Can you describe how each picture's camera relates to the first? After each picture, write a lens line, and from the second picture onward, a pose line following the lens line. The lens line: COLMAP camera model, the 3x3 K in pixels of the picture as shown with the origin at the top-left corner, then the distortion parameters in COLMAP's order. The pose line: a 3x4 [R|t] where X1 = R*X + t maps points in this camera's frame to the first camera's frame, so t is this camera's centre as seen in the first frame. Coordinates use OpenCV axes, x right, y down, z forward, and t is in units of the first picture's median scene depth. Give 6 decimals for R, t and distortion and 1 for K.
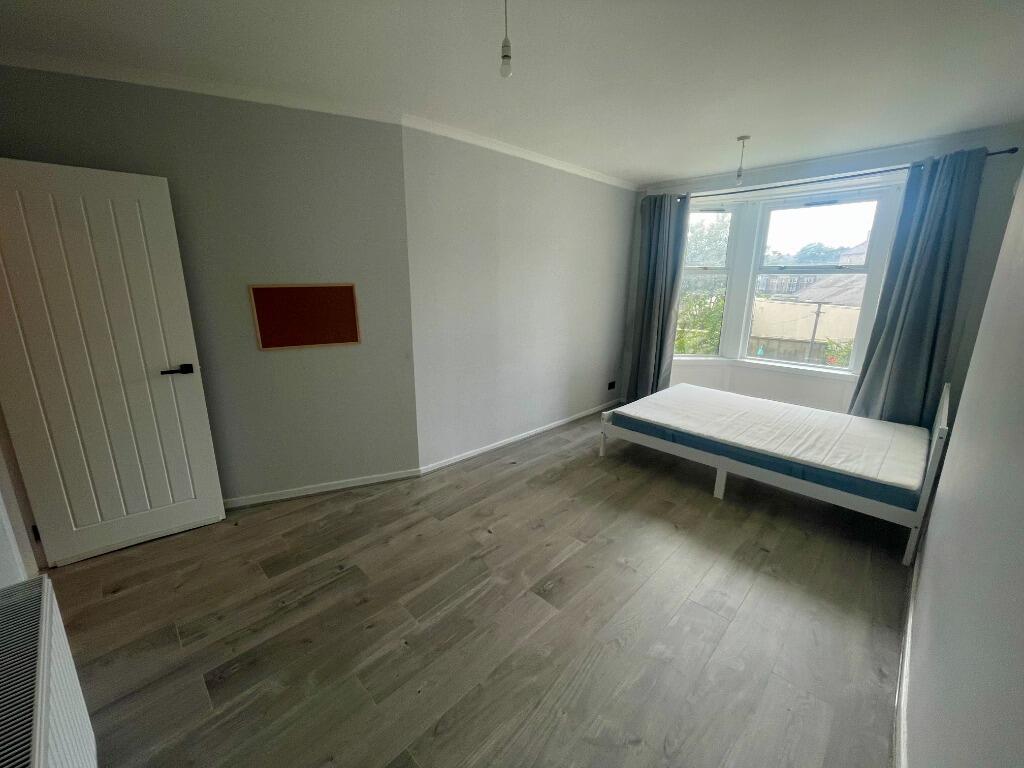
lens RADIAL K [[416.2, 0, 511.6], [0, 416.2, 381.7], [0, 0, 1]] dist [-0.003907, -0.000405]
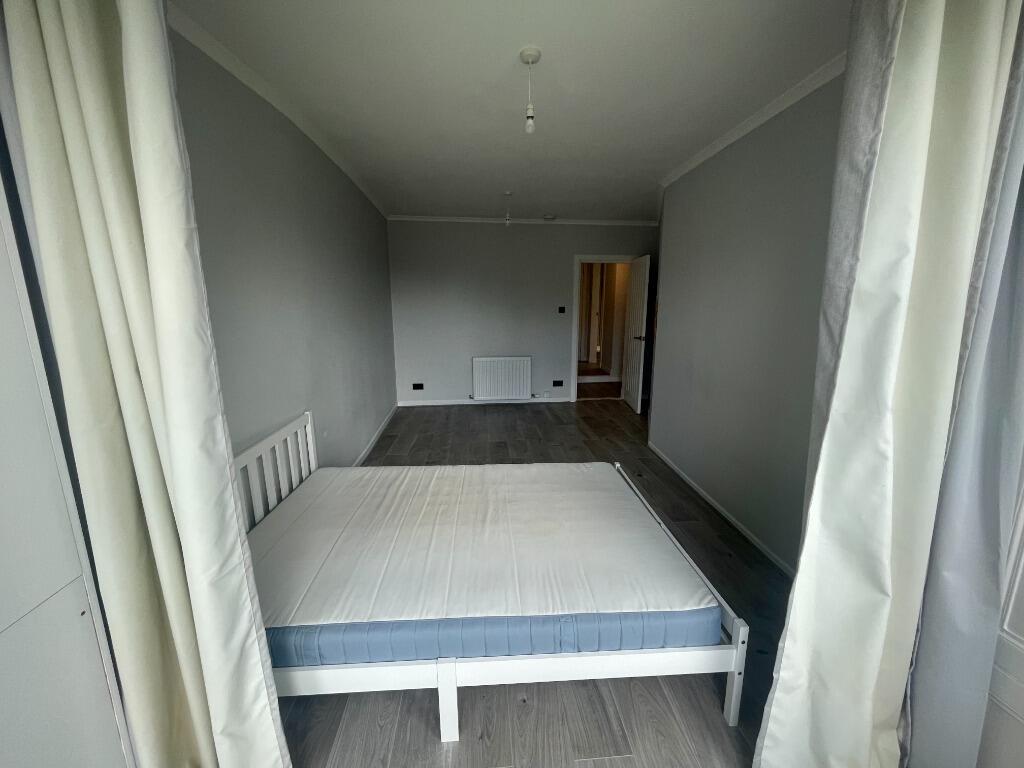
lens RADIAL K [[416.2, 0, 511.6], [0, 416.2, 381.7], [0, 0, 1]] dist [-0.003907, -0.000405]
pose [[-0.654281, 0.139808, -0.743216, 1.188243], [-0.184154, 0.923727, 0.335881, -0.380241], [0.733487, 0.356627, -0.578631, 1.633071]]
